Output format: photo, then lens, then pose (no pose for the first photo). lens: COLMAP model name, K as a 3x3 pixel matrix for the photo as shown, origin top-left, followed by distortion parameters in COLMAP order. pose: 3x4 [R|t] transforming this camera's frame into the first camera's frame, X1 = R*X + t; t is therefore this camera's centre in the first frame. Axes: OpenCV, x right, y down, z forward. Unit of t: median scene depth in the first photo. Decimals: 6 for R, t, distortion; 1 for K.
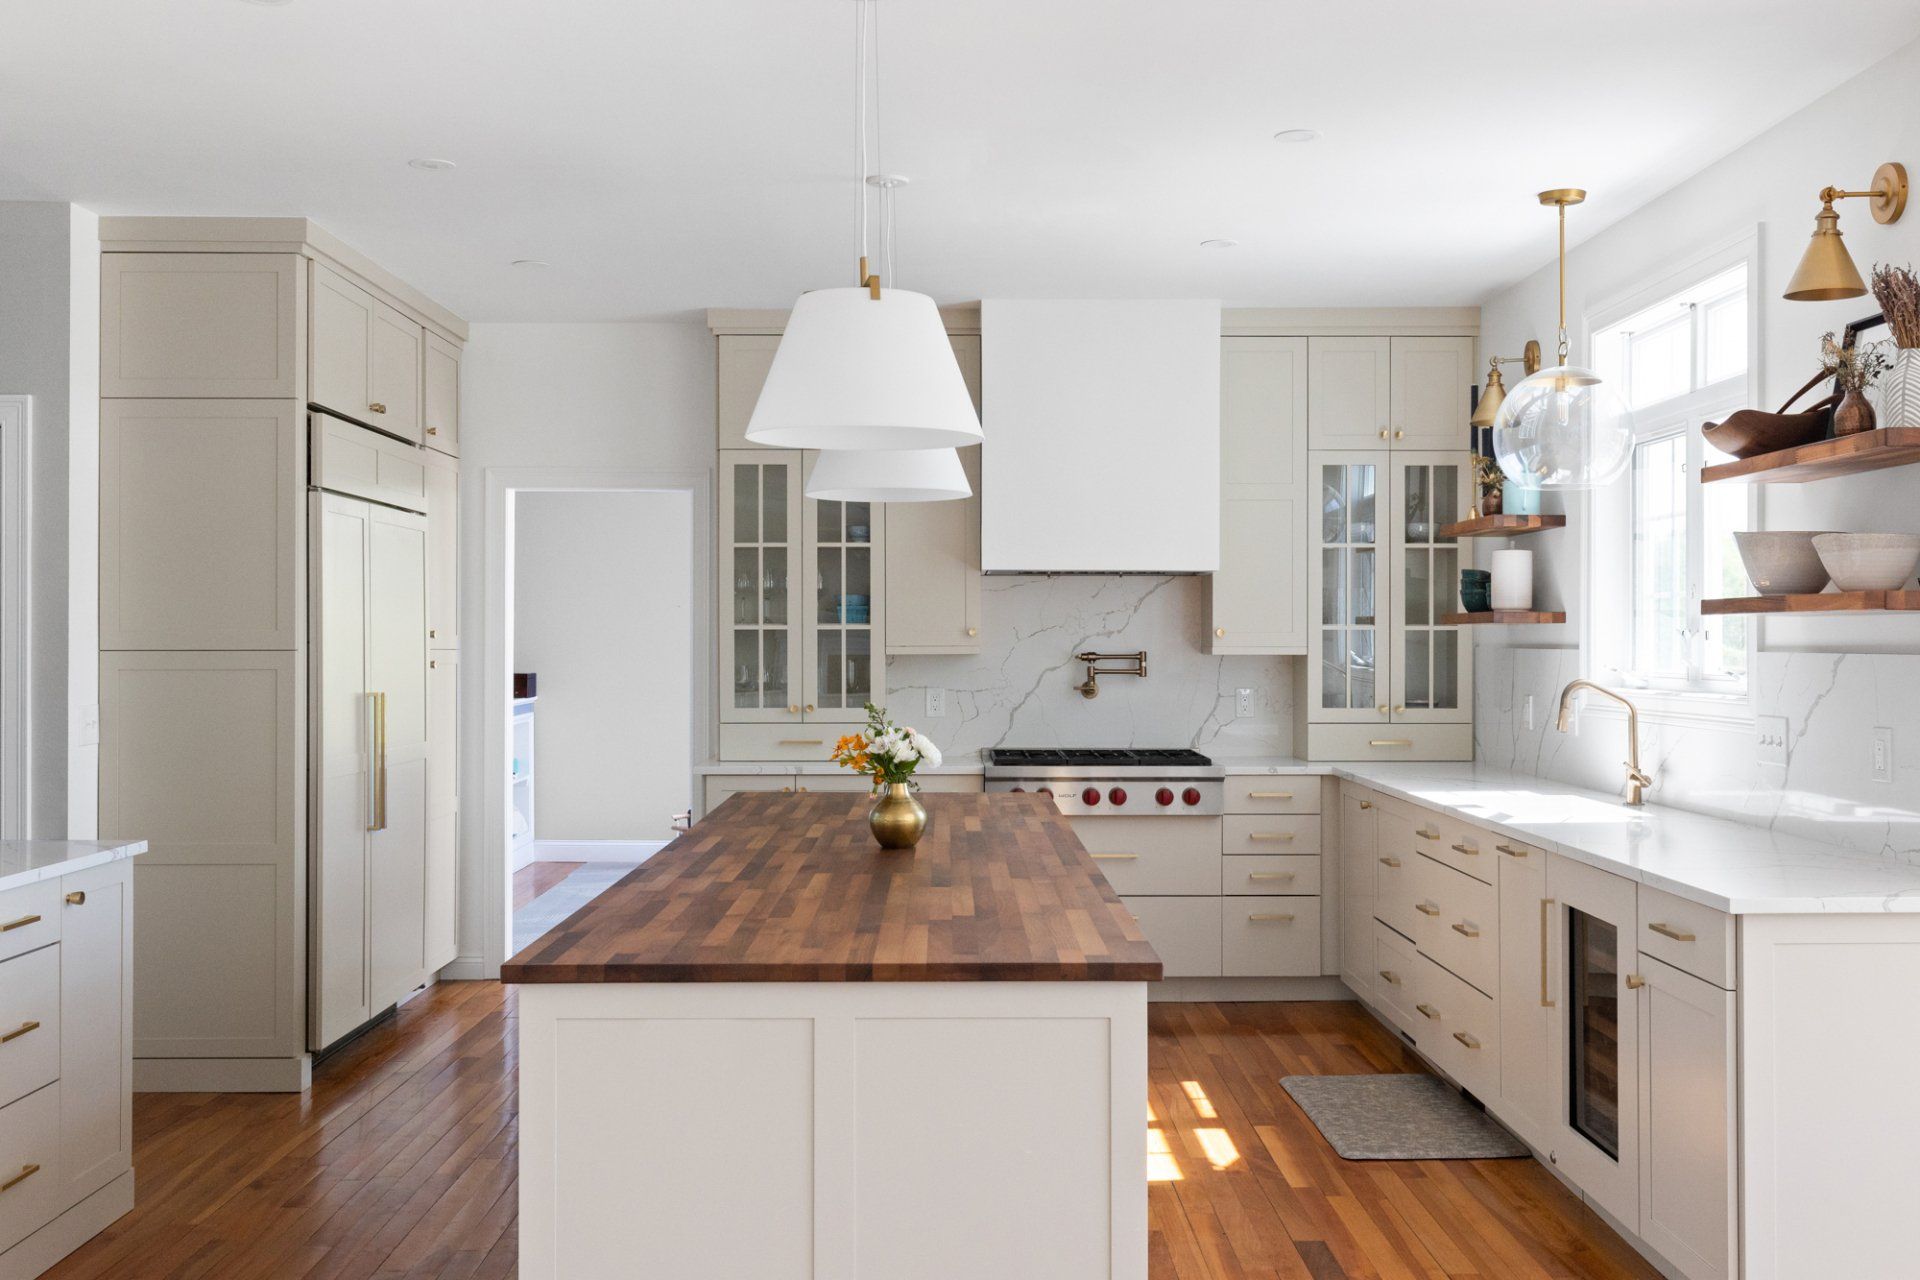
lens RADIAL K [[1914.5, 0, 960.0], [0, 1914.5, 640.0], [0, 0, 1]] dist [0.003687, 0.001062]
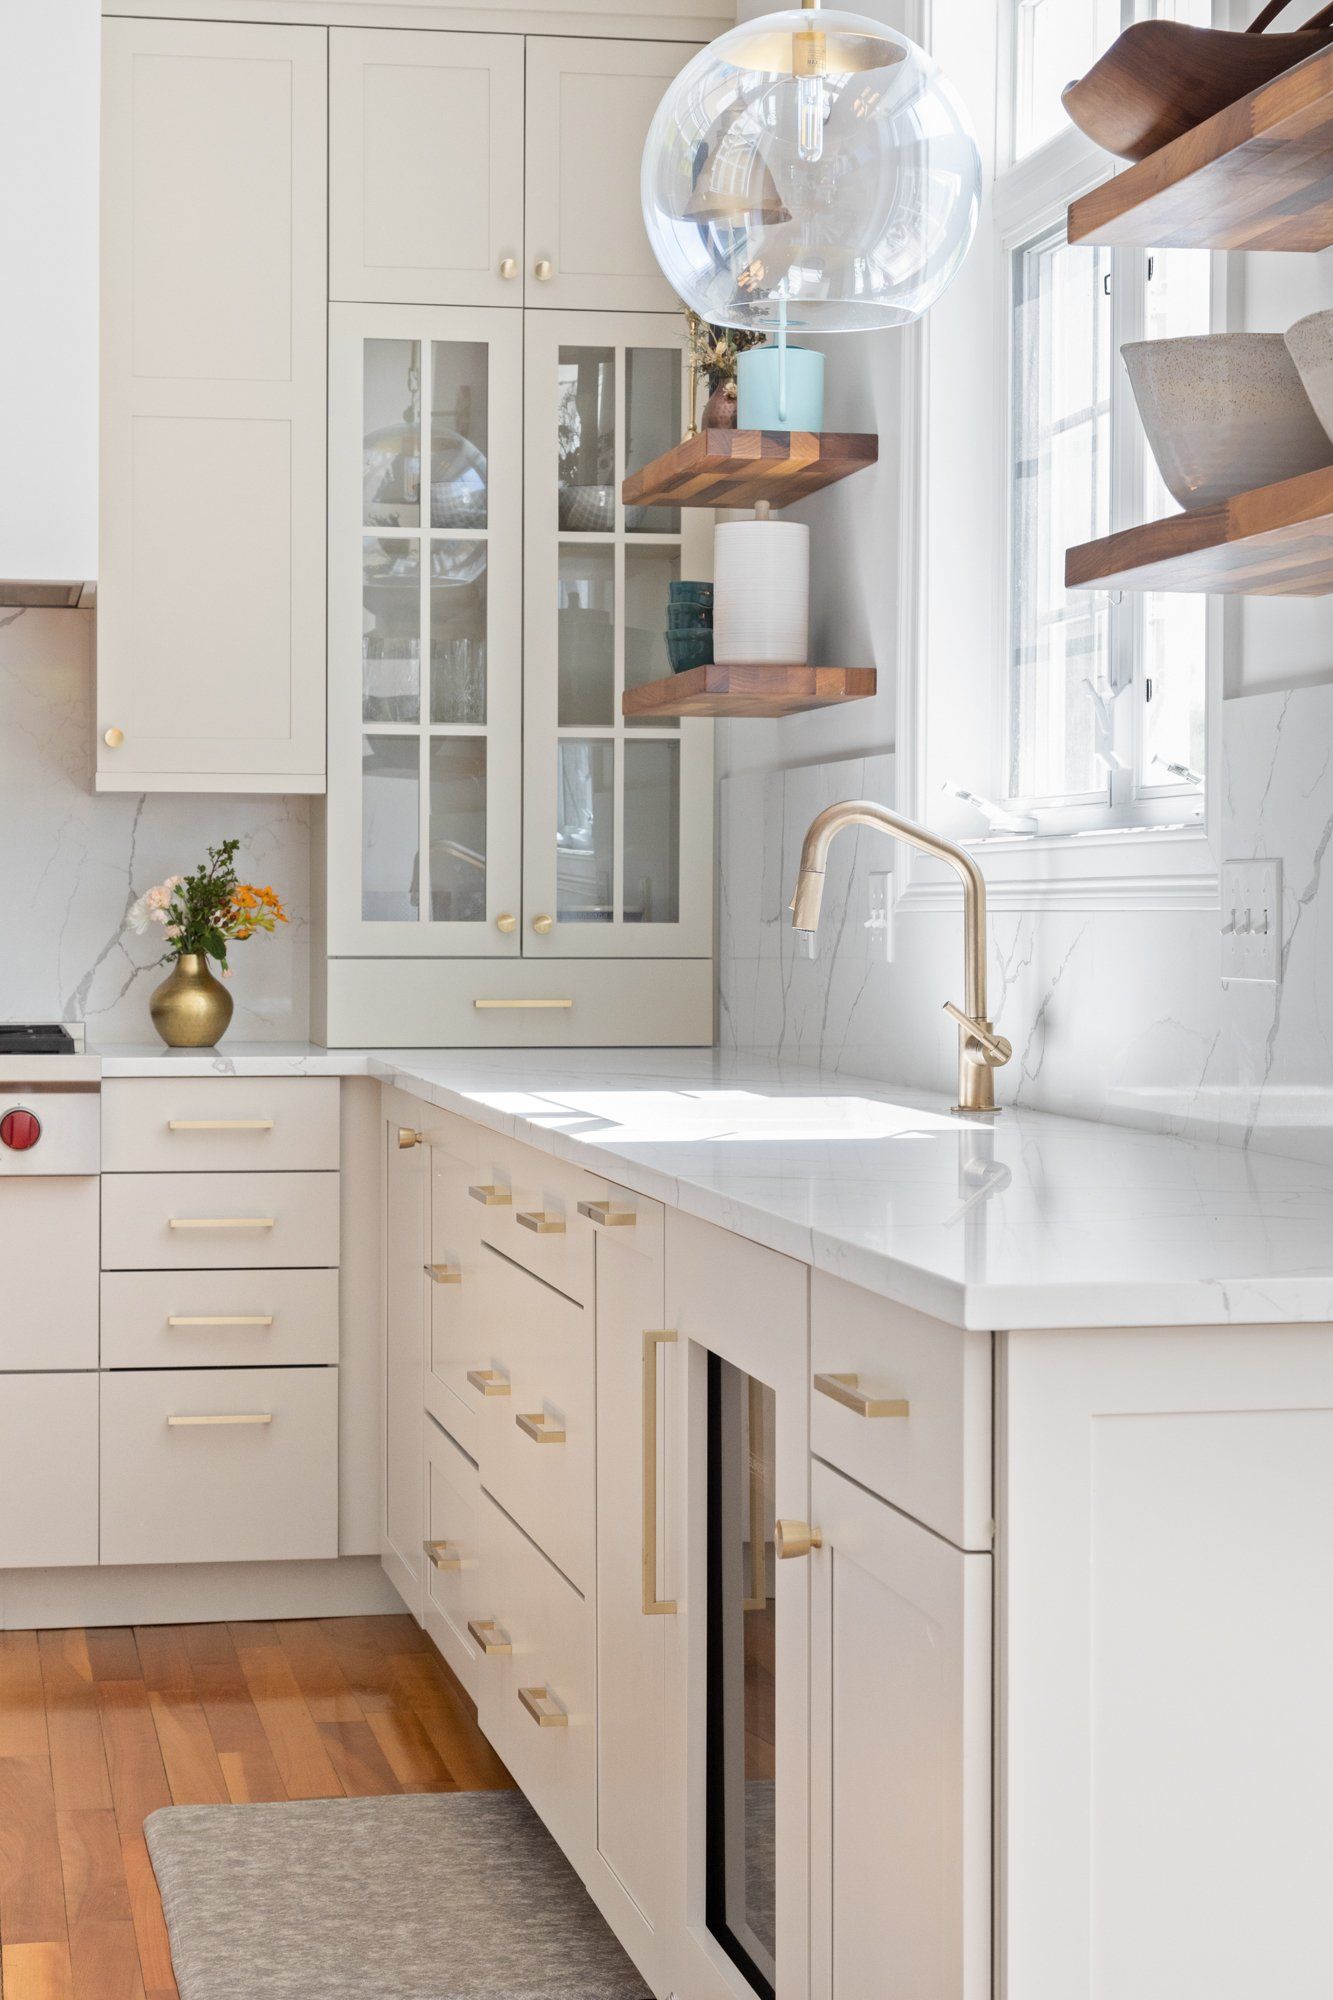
lens RADIAL K [[3857.3, 0, 666.5], [0, 3857.3, 1000.0], [0, 0, 1]] dist [0.026412, -0.085650]
pose [[0.984940, 0.000674, 0.172896, 0.114528], [-0.004958, 0.999691, 0.024348, 0.033543], [-0.172826, -0.024839, 0.984639, 0.164299]]
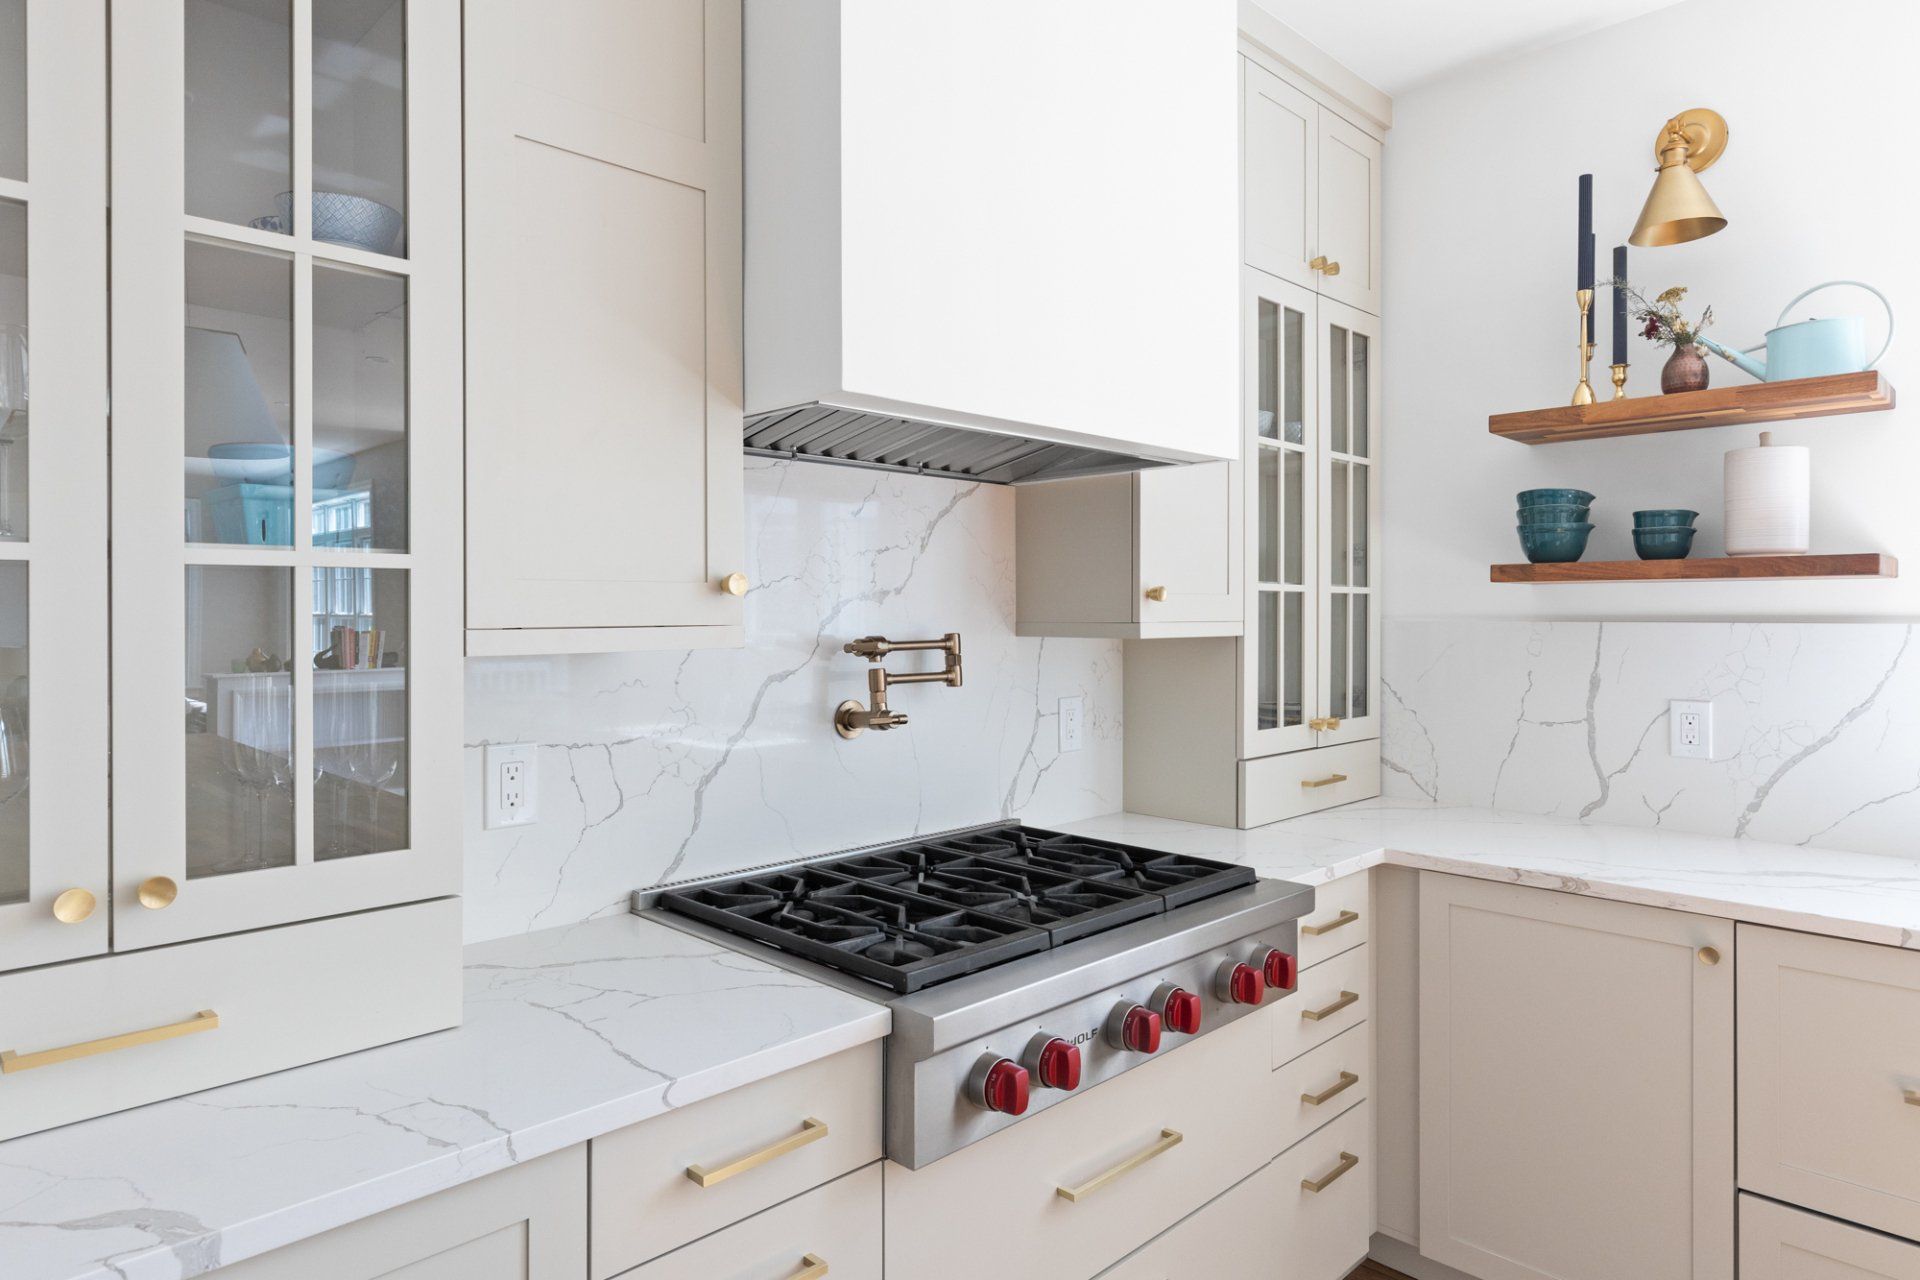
lens RADIAL K [[1140.4, 0, 956.8], [0, 1140.4, 611.0], [0, 0, 1]] dist [0.000643, -0.000571]
pose [[0.719629, 0.000708, 0.694359, -0.110588], [0.000745, 0.999998, -0.001792, 0.001024], [-0.694359, 0.001807, 0.719627, 0.864652]]
